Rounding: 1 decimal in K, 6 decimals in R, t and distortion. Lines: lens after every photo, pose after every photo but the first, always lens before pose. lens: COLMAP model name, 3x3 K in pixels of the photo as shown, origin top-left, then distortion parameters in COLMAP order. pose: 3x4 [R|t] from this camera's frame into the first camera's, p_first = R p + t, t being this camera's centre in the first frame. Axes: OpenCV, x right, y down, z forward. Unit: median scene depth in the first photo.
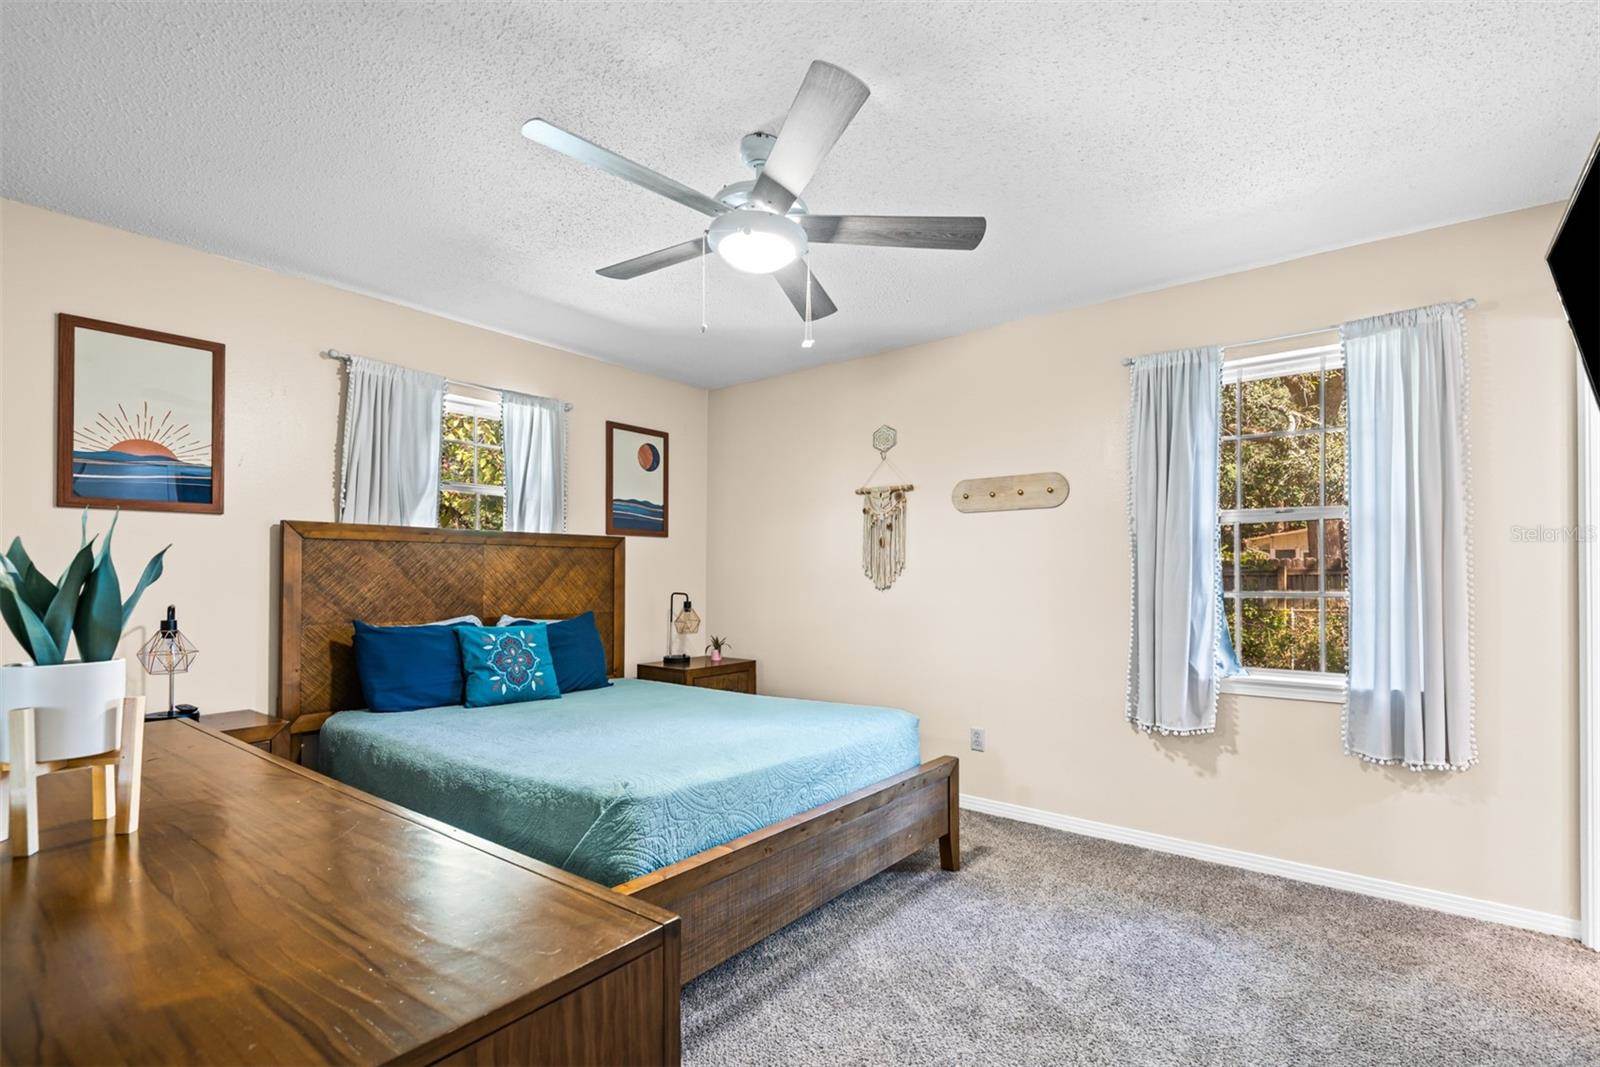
lens RADIAL K [[751.2, 0, 829.4], [0, 751.2, 558.7], [0, 0, 1]] dist [0.044789, -0.023275]
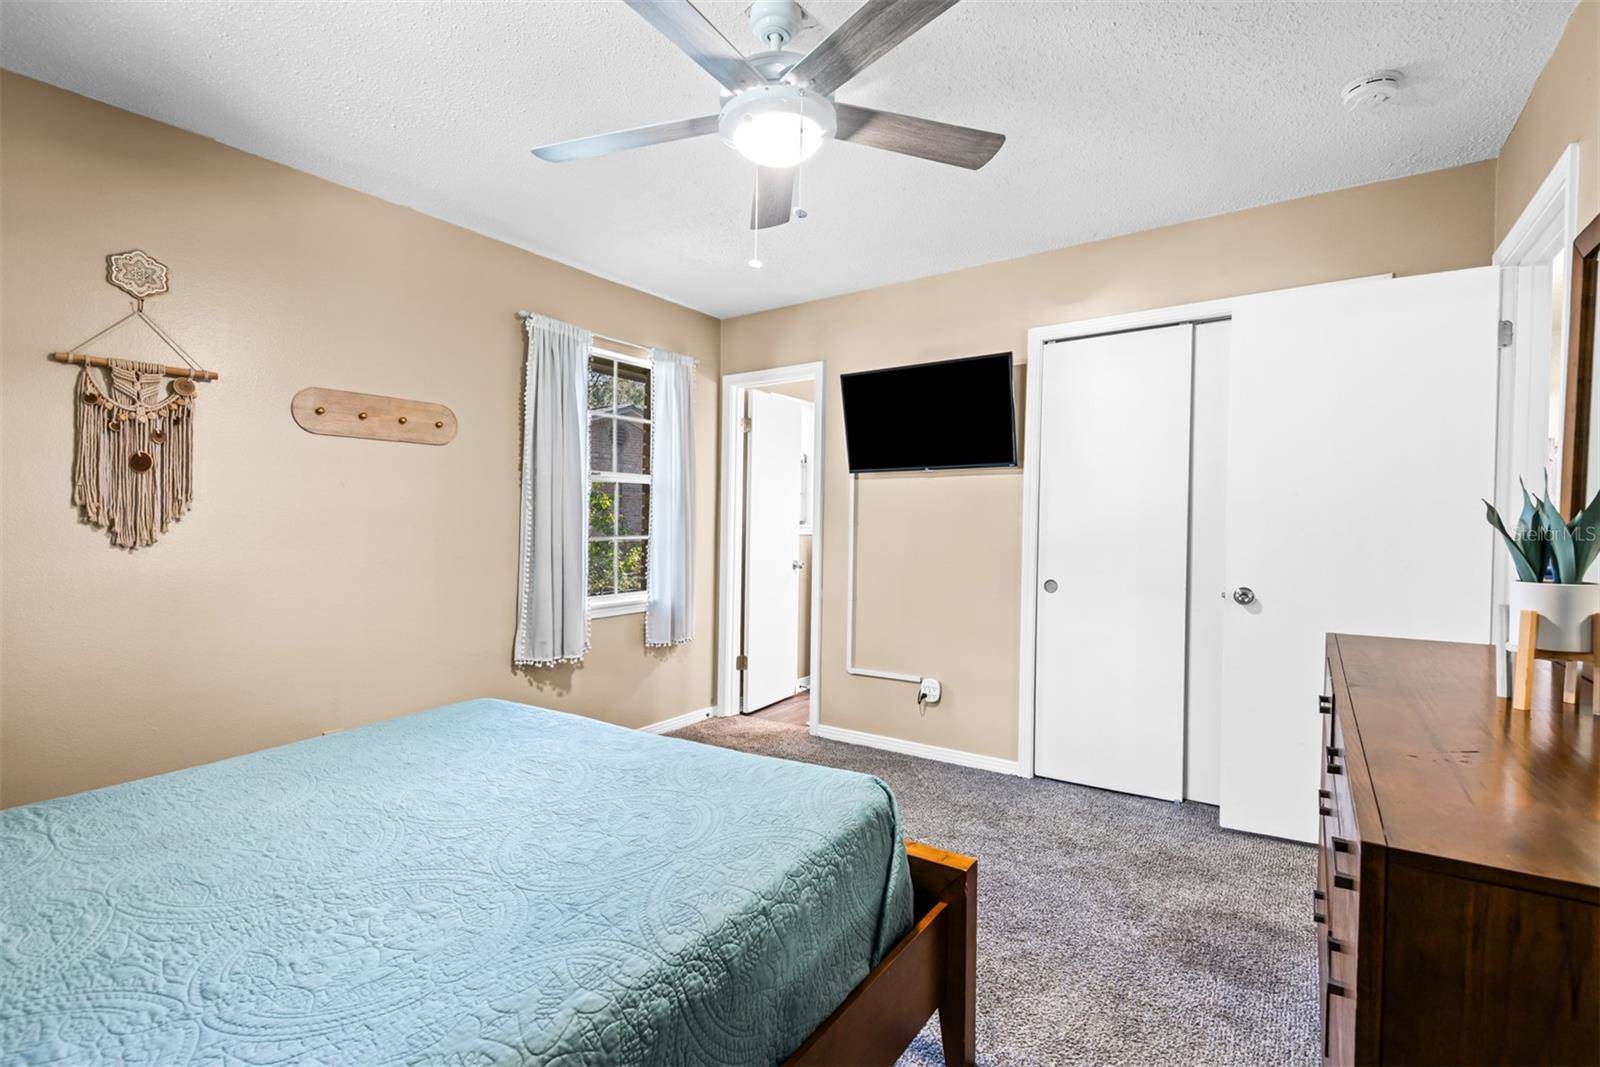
lens RADIAL K [[725.6, 0, 799.0], [0, 725.6, 536.1], [0, 0, 1]] dist [0.042264, -0.020807]
pose [[-0.038240, -0.013565, 0.999177, -0.548447], [-0.021311, 0.999692, 0.012757, 0.017162], [-0.999041, -0.020806, -0.038517, 0.590499]]
